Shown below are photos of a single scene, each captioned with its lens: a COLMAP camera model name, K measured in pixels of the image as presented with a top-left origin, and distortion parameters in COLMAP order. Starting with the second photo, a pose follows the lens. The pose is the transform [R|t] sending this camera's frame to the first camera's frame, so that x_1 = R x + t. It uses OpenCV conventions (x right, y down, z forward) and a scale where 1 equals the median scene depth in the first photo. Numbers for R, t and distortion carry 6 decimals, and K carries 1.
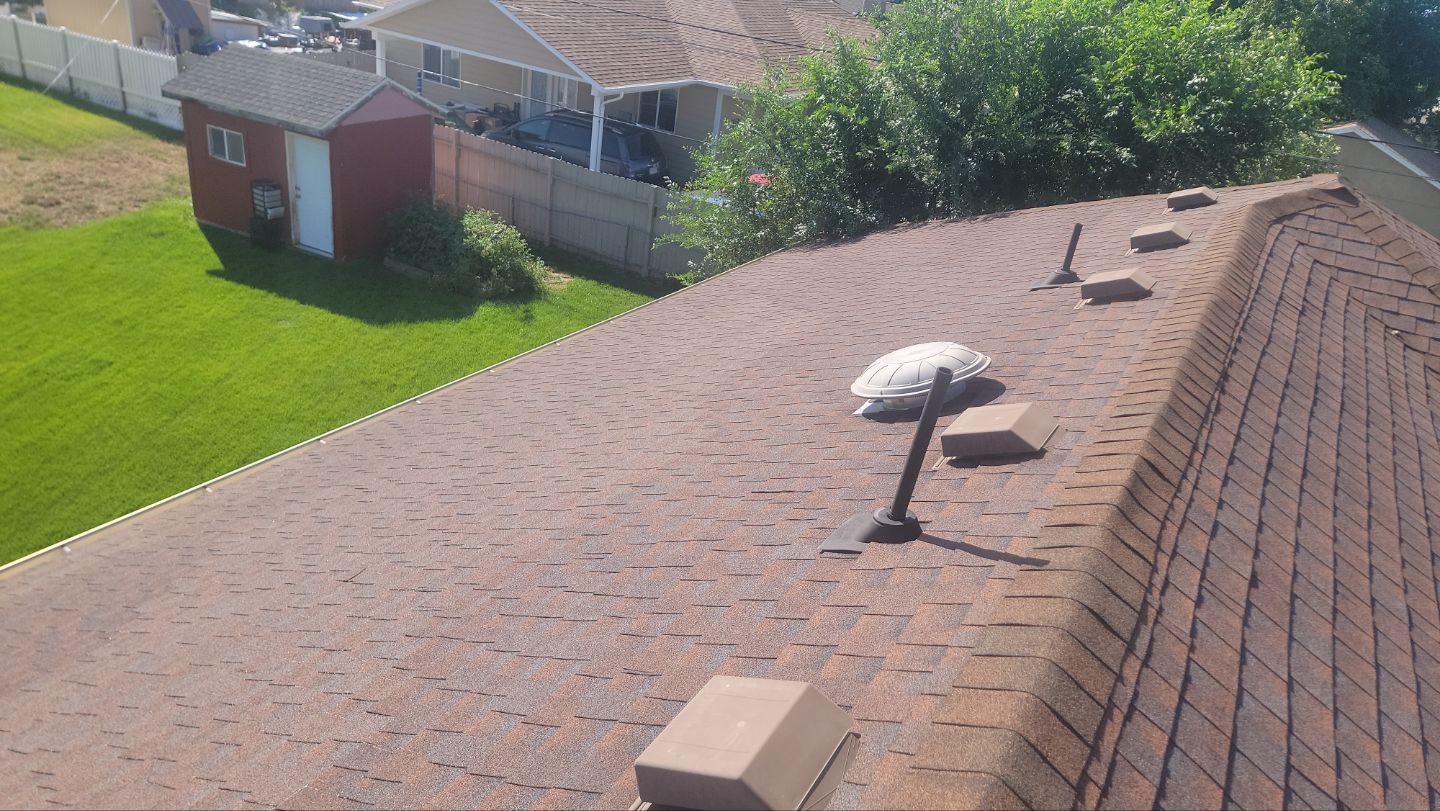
lens RADIAL K [[1002.4, 0, 720.0], [0, 1002.4, 405.5], [0, 0, 1]] dist [0.083792, -0.076629]
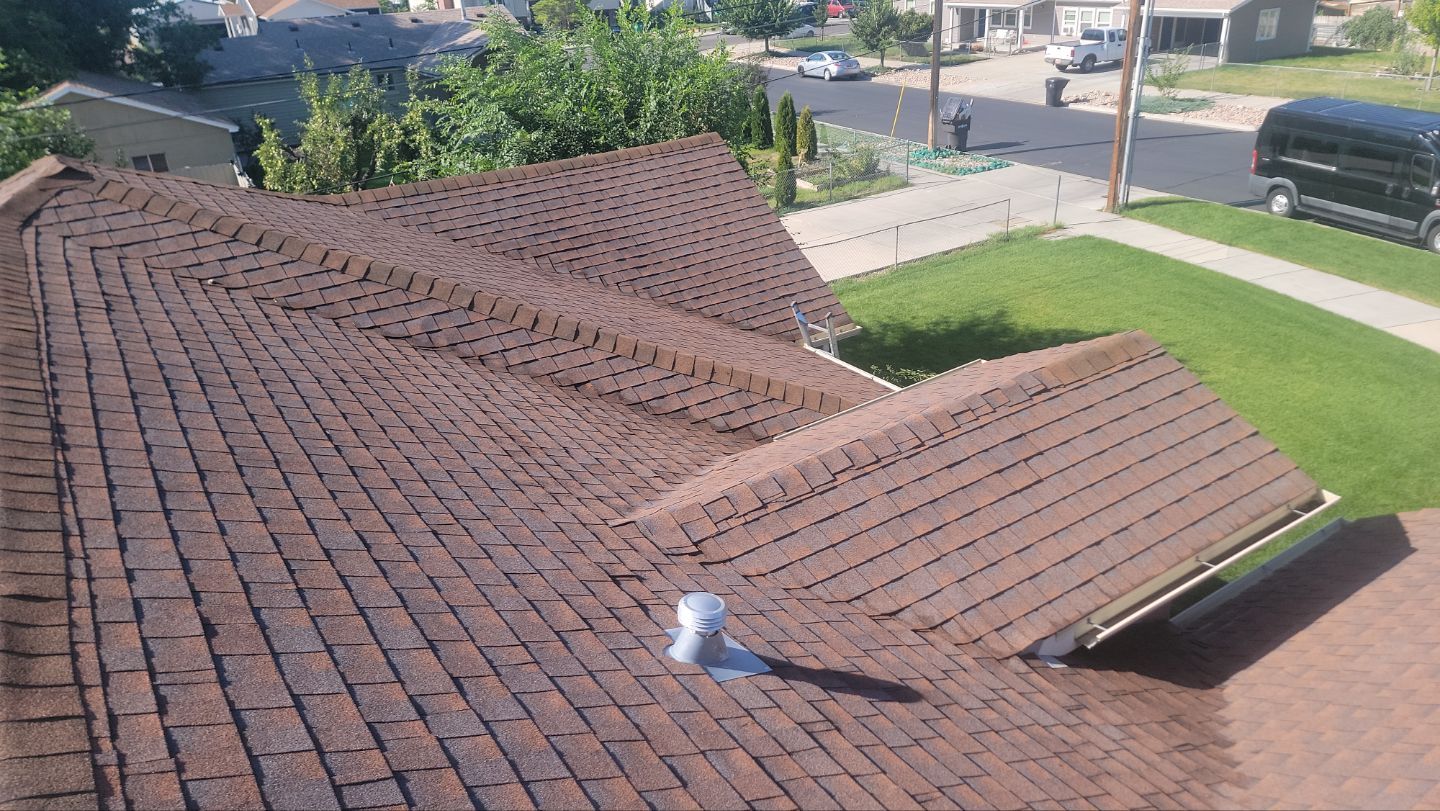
lens RADIAL K [[987.1, 0, 756.7], [0, 987.1, 403.6], [0, 0, 1]] dist [0.073838, -0.062345]
pose [[0.415846, -0.519467, 0.746476, 0.124446], [0.480027, 0.822533, 0.304982, -0.024077], [-0.772429, 0.231503, 0.591405, 0.039432]]
